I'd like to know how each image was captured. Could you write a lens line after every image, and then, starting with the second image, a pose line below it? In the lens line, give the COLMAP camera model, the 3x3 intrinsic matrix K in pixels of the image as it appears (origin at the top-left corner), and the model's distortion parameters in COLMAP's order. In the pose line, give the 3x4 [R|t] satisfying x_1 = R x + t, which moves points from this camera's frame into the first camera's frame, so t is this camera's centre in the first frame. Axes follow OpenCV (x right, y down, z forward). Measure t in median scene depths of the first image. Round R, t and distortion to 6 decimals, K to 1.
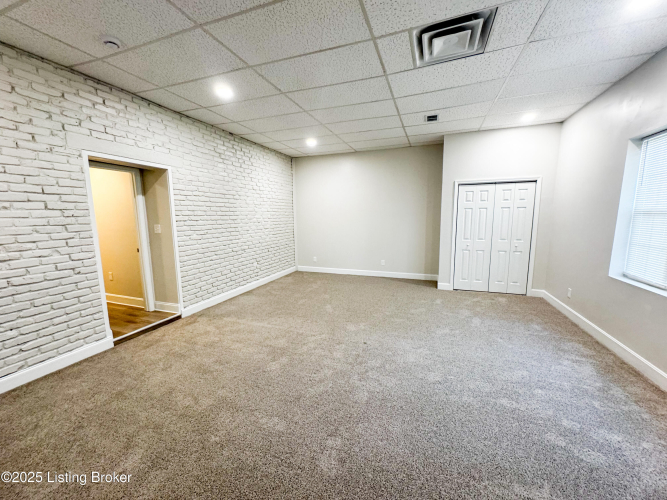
lens RADIAL K [[265.2, 0, 332.9], [0, 265.2, 251.3], [0, 0, 1]] dist [-0.002299, 0.000091]
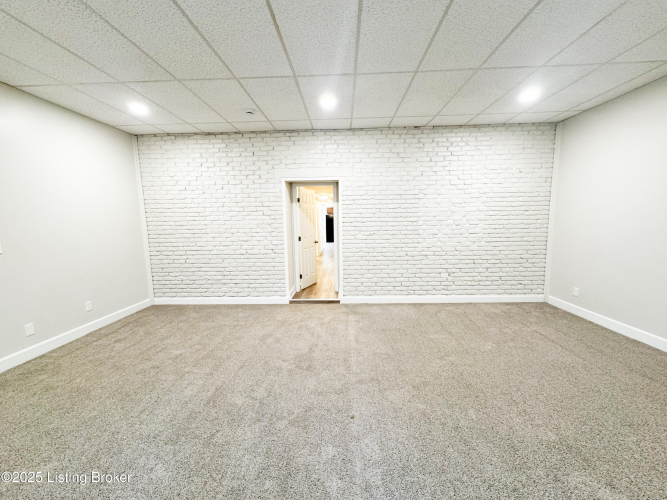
lens RADIAL K [[265.2, 0, 332.9], [0, 265.2, 251.3], [0, 0, 1]] dist [-0.002299, 0.000091]
pose [[0.317734, 0.118825, -0.940705, 0.507568], [-0.115338, 0.989593, 0.086044, -0.078408], [0.941139, 0.081160, 0.328133, 0.546330]]
